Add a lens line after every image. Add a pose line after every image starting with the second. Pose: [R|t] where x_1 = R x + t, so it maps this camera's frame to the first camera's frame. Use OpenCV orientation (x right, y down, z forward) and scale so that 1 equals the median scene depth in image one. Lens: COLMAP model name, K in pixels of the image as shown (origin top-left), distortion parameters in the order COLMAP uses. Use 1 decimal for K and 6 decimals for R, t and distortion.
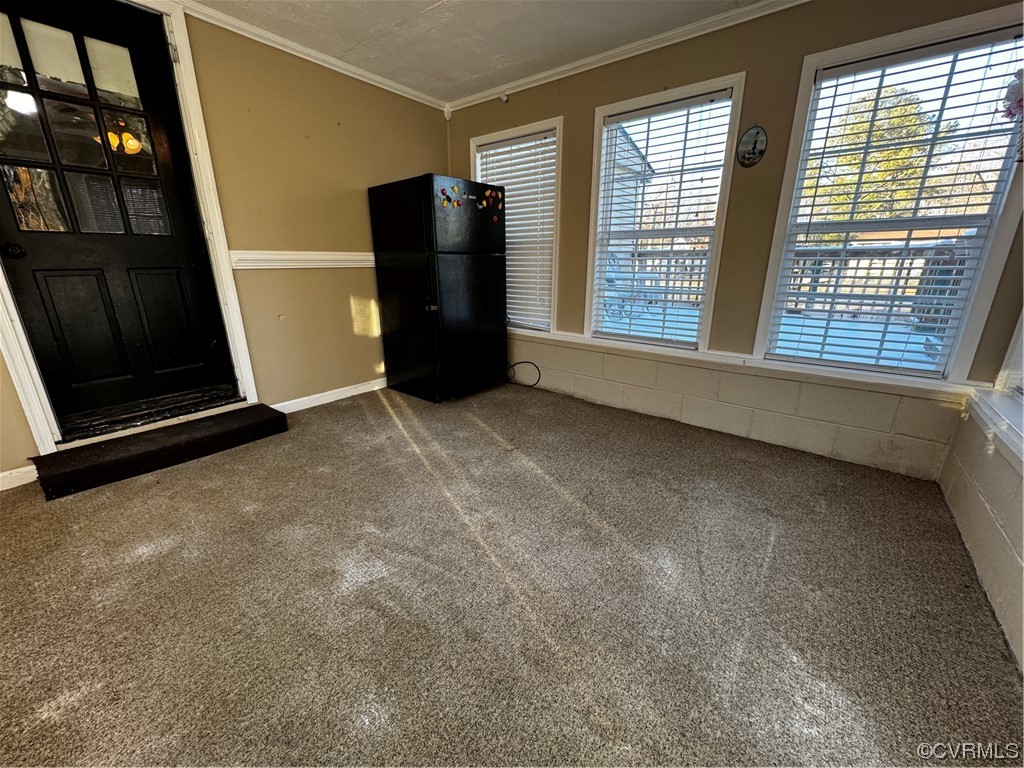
lens RADIAL K [[406.0, 0, 511.9], [0, 406.0, 385.2], [0, 0, 1]] dist [-0.002247, 0.000017]
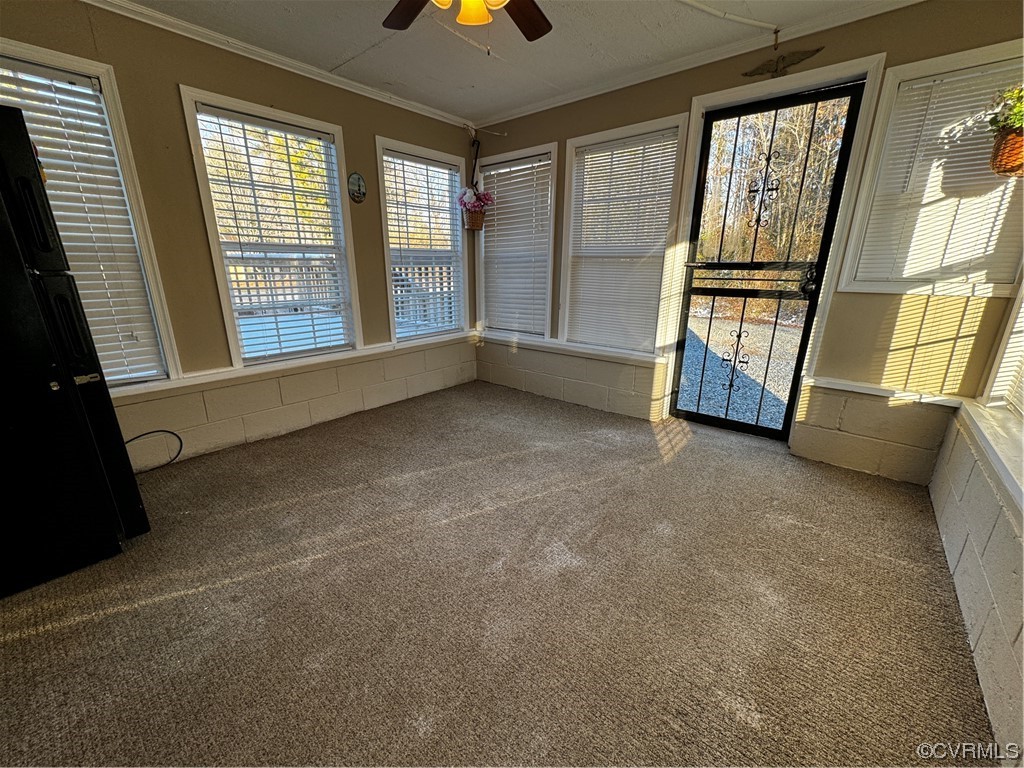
lens RADIAL K [[406.0, 0, 511.2], [0, 406.0, 385.5], [0, 0, 1]] dist [-0.002247, 0.000017]
pose [[0.037342, -0.287495, 0.957054, -0.748453], [0.284175, 0.921236, 0.265648, -0.186619], [-0.958045, 0.262051, 0.116100, 0.486222]]
